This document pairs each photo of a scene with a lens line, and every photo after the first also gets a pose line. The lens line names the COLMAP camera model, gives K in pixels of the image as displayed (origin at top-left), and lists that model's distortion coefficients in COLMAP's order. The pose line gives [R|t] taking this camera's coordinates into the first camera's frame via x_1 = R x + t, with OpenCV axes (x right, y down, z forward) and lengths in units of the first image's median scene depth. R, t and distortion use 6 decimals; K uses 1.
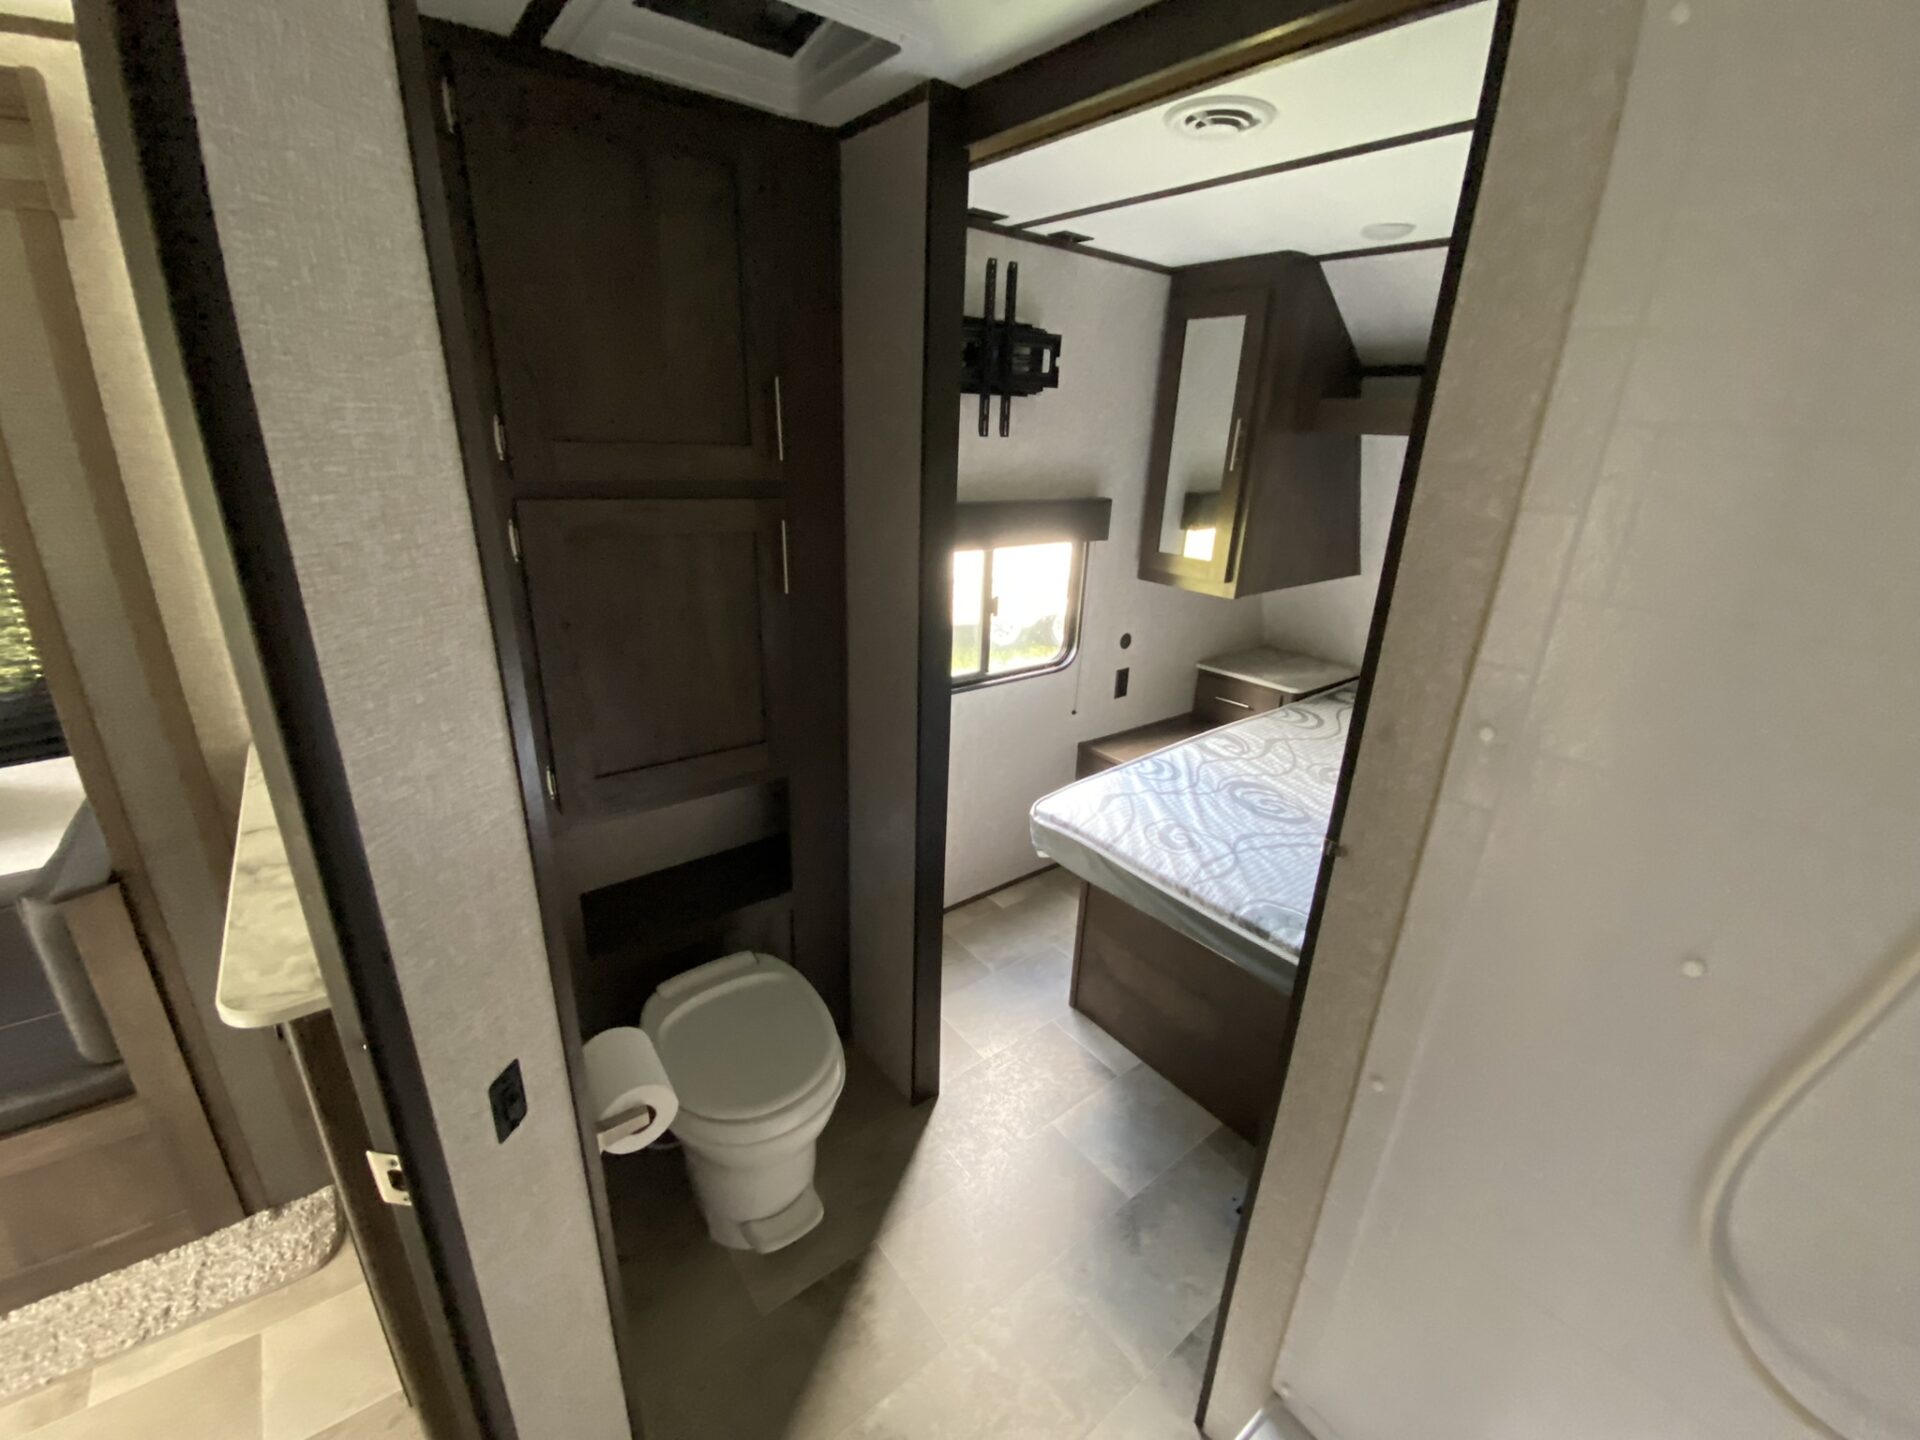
lens RADIAL K [[771.9, 0, 955.0], [0, 771.9, 714.7], [0, 0, 1]] dist [0.023230, -0.020340]
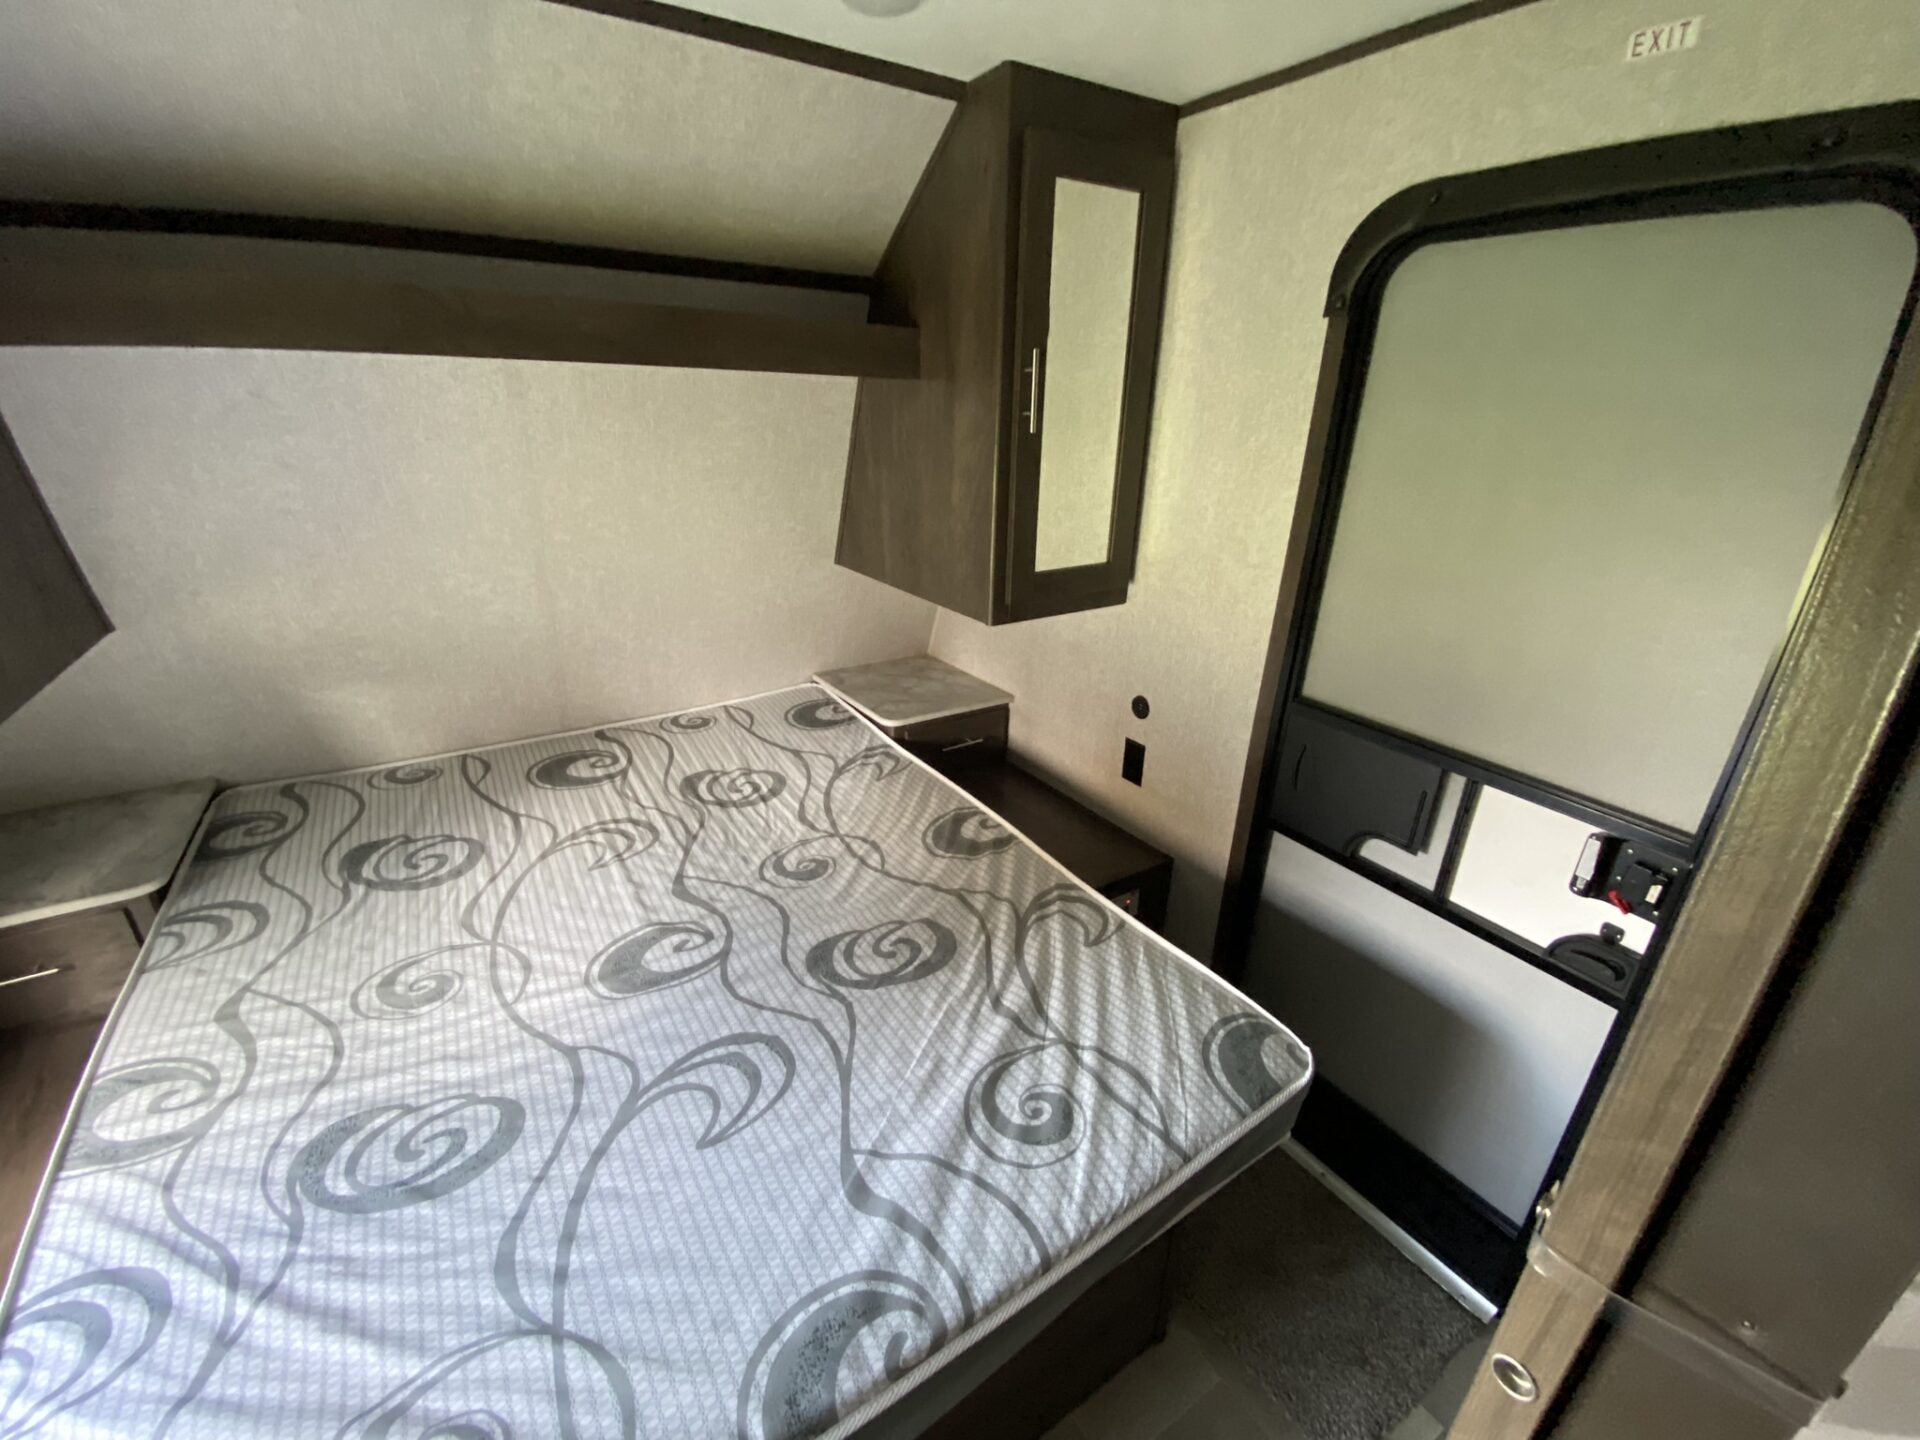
lens RADIAL K [[771.9, 0, 955.0], [0, 771.9, 714.7], [0, 0, 1]] dist [0.023230, -0.020340]
pose [[0.089451, -0.395744, 0.913994, 0.095706], [0.332804, 0.876803, 0.347070, -0.161548], [-0.938744, 0.273135, 0.210136, 0.479353]]
